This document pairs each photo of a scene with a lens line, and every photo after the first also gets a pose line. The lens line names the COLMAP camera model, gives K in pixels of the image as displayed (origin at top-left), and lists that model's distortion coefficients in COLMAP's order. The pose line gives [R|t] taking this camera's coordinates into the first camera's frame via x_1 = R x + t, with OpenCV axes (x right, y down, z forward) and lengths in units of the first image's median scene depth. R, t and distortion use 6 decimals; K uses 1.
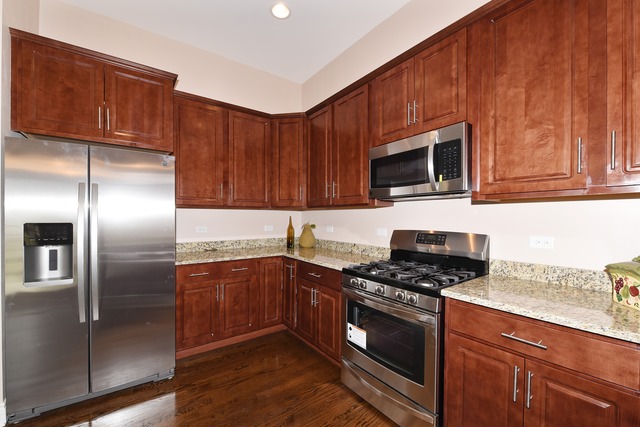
lens RADIAL K [[259.7, 0, 319.5], [0, 259.7, 218.5], [0, 0, 1]] dist [-0.000091, -0.000050]
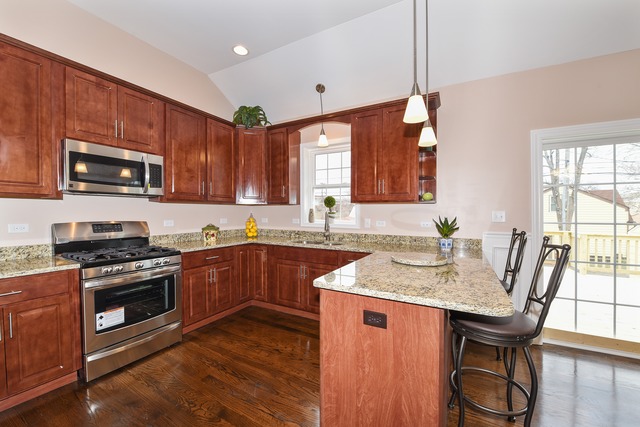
lens RADIAL K [[259.9, 0, 321.1], [0, 259.9, 211.4], [0, 0, 1]] dist [-0.019537, -0.000315]
pose [[-0.425537, -0.000334, 0.904941, -1.291114], [-0.000262, 1.000000, 0.000246, -0.001622], [-0.904941, -0.000132, -0.425537, 0.695406]]
